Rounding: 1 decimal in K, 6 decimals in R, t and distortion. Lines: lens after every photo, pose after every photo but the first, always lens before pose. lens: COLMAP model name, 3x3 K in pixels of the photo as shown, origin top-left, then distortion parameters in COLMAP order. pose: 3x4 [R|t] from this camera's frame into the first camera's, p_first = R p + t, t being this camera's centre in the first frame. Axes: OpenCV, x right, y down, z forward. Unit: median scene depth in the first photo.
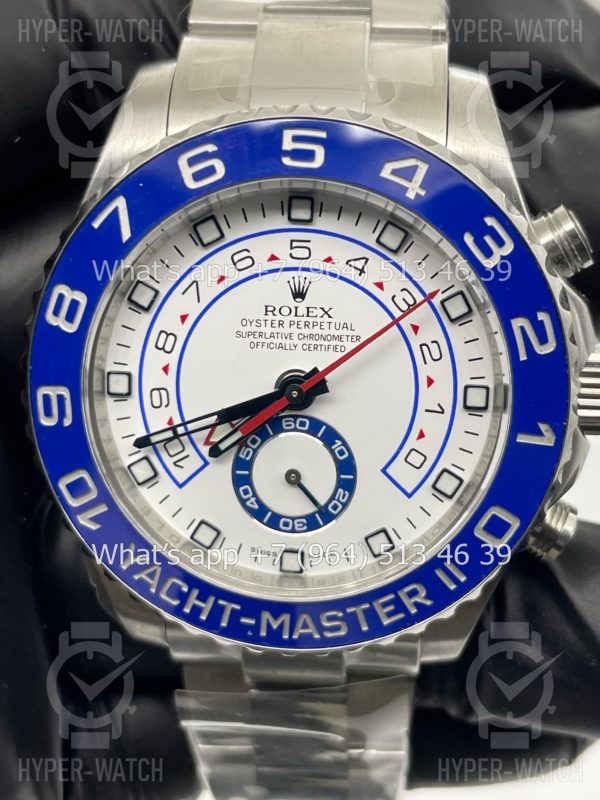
lens RADIAL K [[1263.9, 0, 304.6], [0, 1263.9, 394.0], [0, 0, 1]] dist [0.112590, 0.000000]
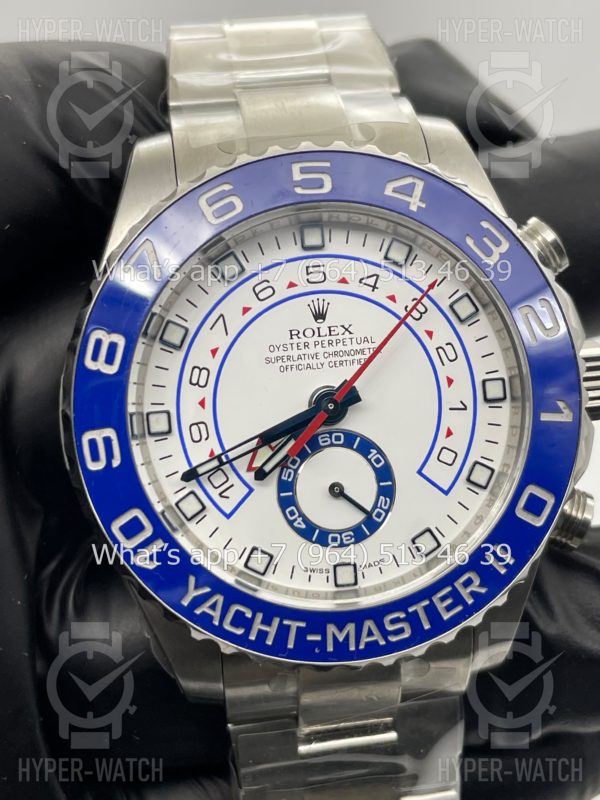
lens RADIAL K [[1263.9, 0, 306.7], [0, 1263.9, 400.2], [0, 0, 1]] dist [0.112590, 0.000000]
pose [[0.977204, -0.121465, 0.174121, -0.208106], [0.153995, 0.970117, -0.187505, 0.187796], [-0.146143, 0.210044, 0.966708, -0.019130]]
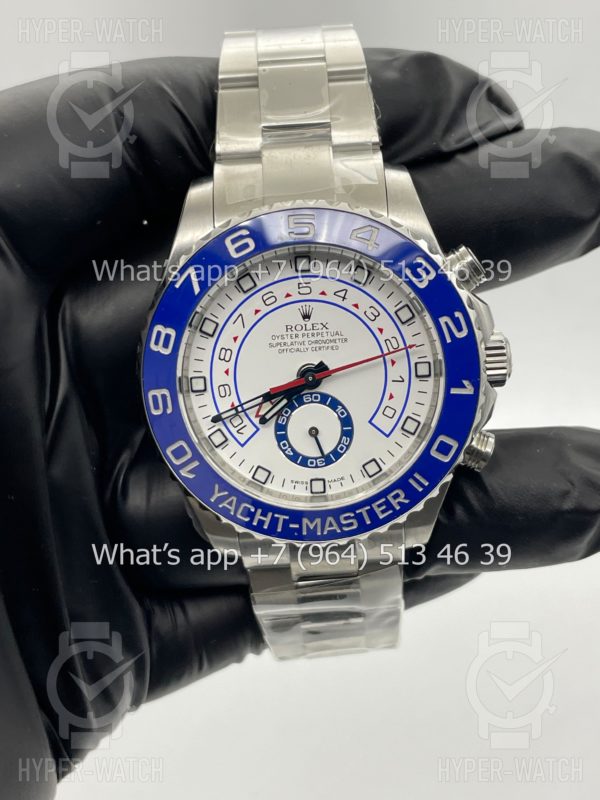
lens RADIAL K [[1263.9, 0, 305.4], [0, 1263.9, 403.6], [0, 0, 1]] dist [0.112590, 0.000000]
pose [[0.993763, -0.102528, 0.043856, -0.086075], [0.103616, 0.994345, -0.023296, 0.067164], [-0.041219, 0.027694, 0.998766, -0.586757]]
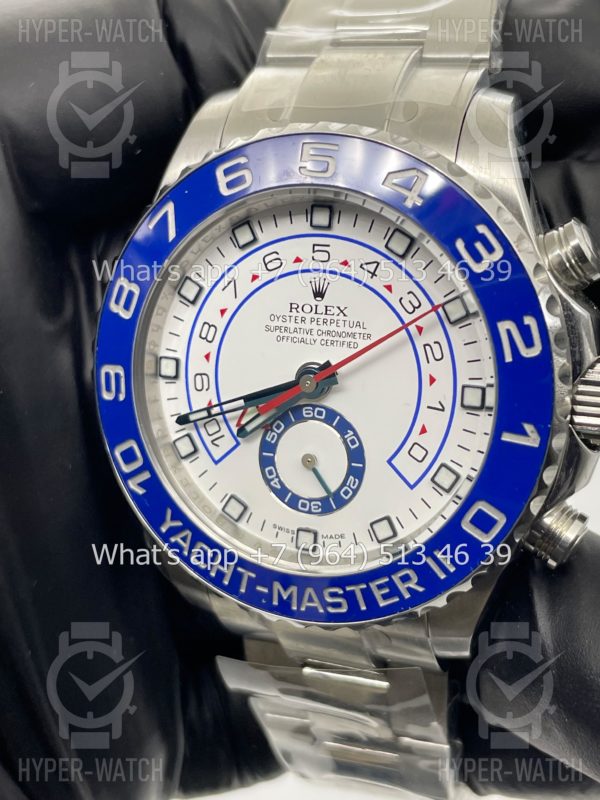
lens RADIAL K [[1263.9, 0, 303.0], [0, 1263.9, 400.8], [0, 0, 1]] dist [0.112590, 0.000000]
pose [[0.950197, 0.062248, -0.305370, 0.320649], [-0.078197, 0.996124, -0.040266, 0.058744], [0.301680, 0.062140, 0.951382, -0.045143]]
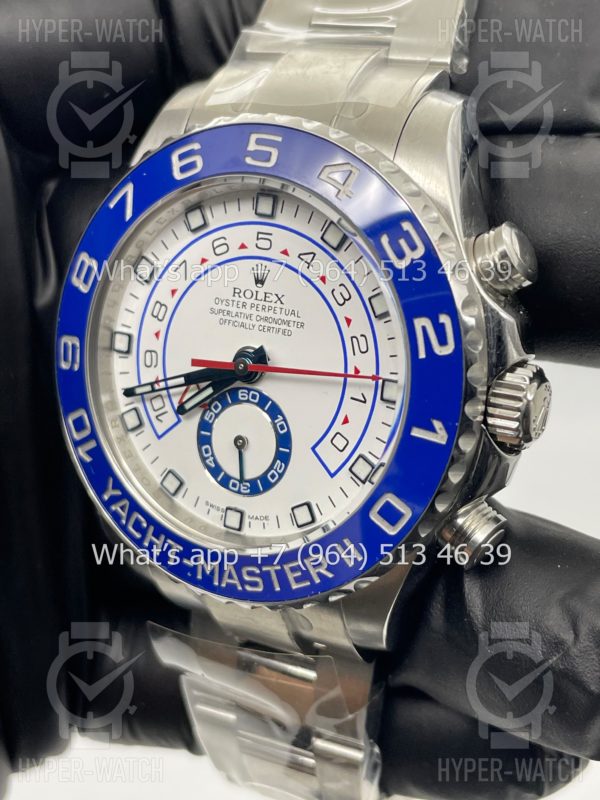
lens RADIAL K [[1263.9, 0, 296.4], [0, 1263.9, 402.0], [0, 0, 1]] dist [0.112590, 0.000000]
pose [[0.898559, 0.135457, -0.417424, 0.506777], [-0.163676, 0.985983, -0.032375, 0.059090], [0.407188, 0.097413, 0.908135, -0.004579]]
